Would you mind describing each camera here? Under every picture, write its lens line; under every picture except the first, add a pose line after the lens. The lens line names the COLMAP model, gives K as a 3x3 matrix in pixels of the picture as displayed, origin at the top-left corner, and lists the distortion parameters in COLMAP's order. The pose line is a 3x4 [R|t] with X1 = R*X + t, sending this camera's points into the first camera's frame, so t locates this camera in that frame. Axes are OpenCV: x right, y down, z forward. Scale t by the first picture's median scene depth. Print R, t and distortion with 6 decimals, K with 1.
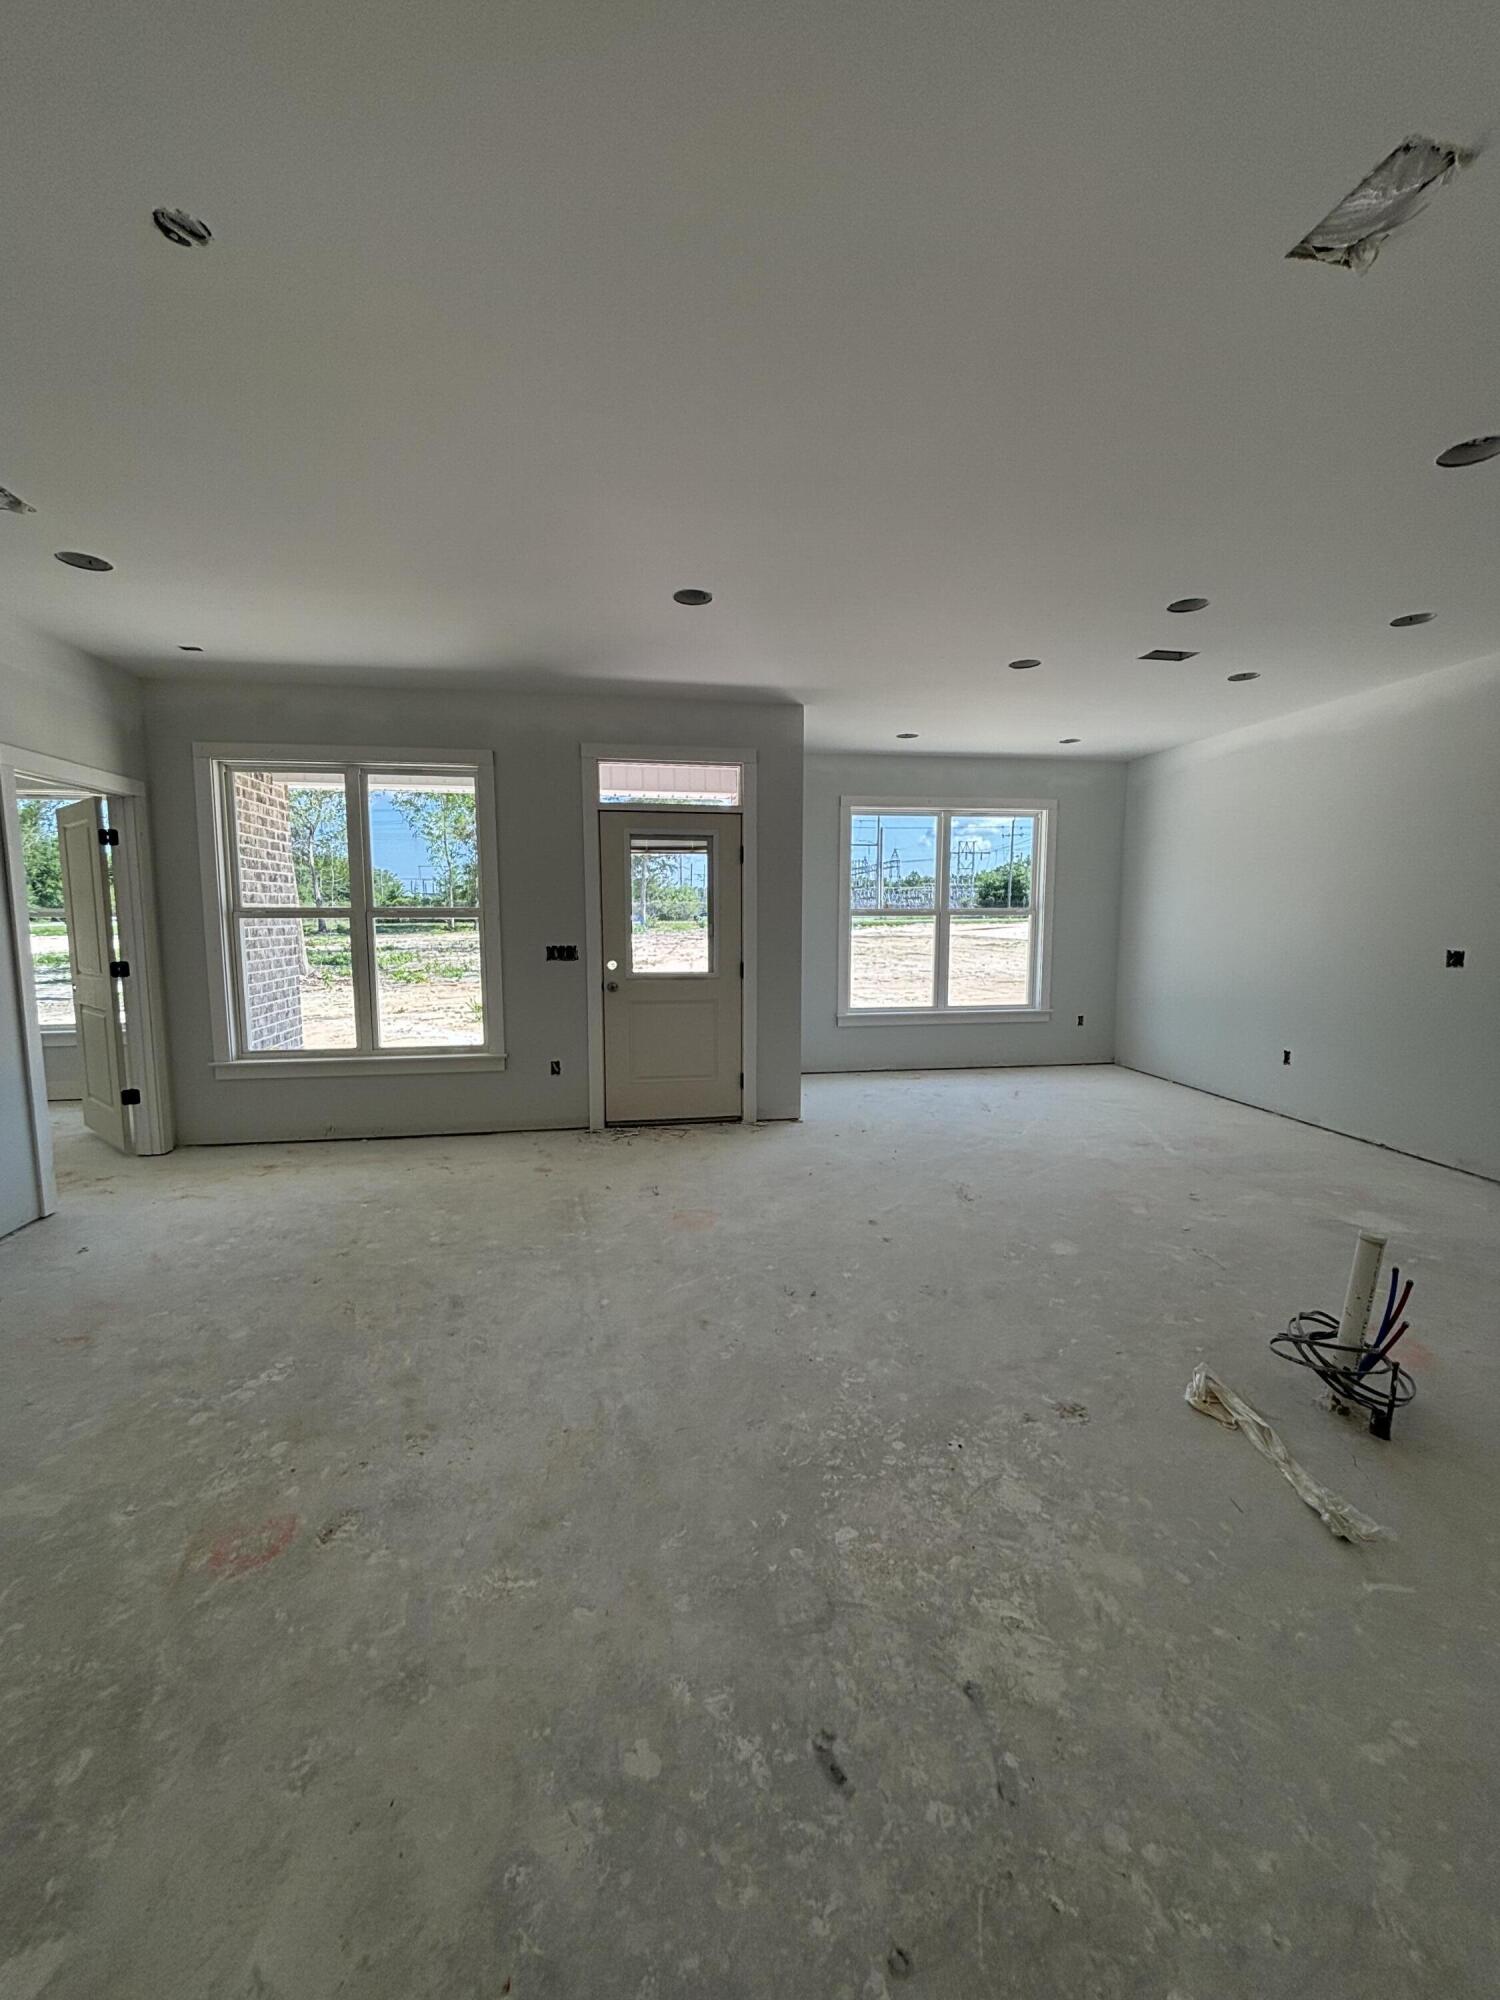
lens RADIAL K [[805.4, 0, 751.2], [0, 805.4, 996.5], [0, 0, 1]] dist [0.001507, 0.000718]
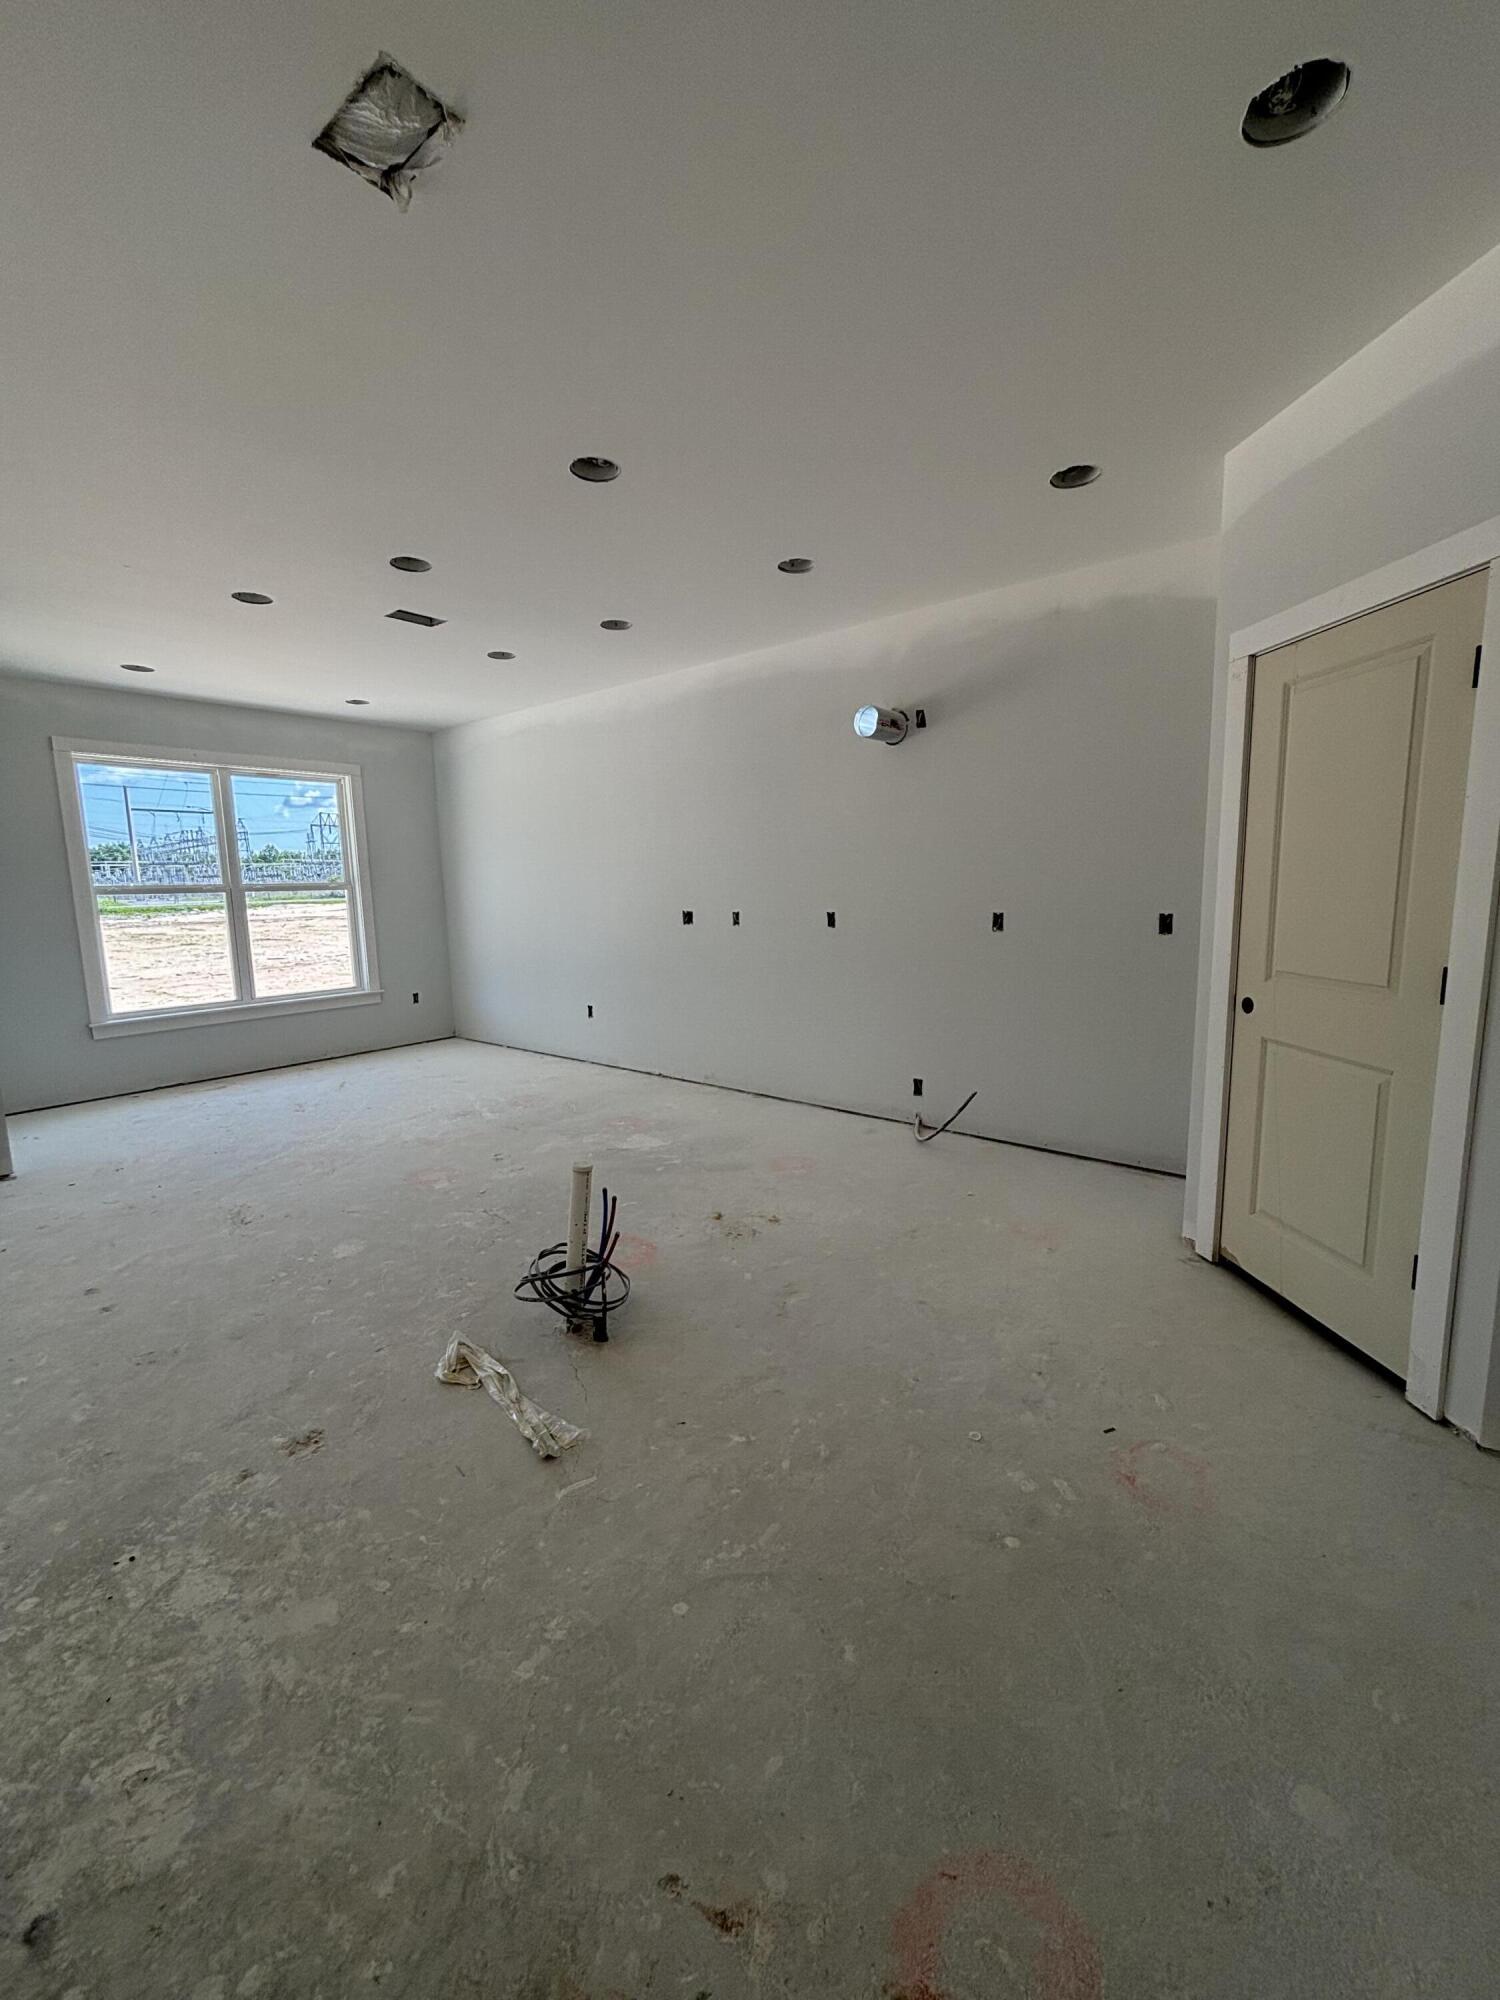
lens RADIAL K [[805.4, 0, 747.2], [0, 805.4, 998.6], [0, 0, 1]] dist [0.001507, 0.000718]
pose [[0.755880, -0.109611, 0.645470, 0.236005], [0.090261, 0.993918, 0.063083, 0.015671], [-0.648459, 0.010577, 0.761176, 0.003178]]
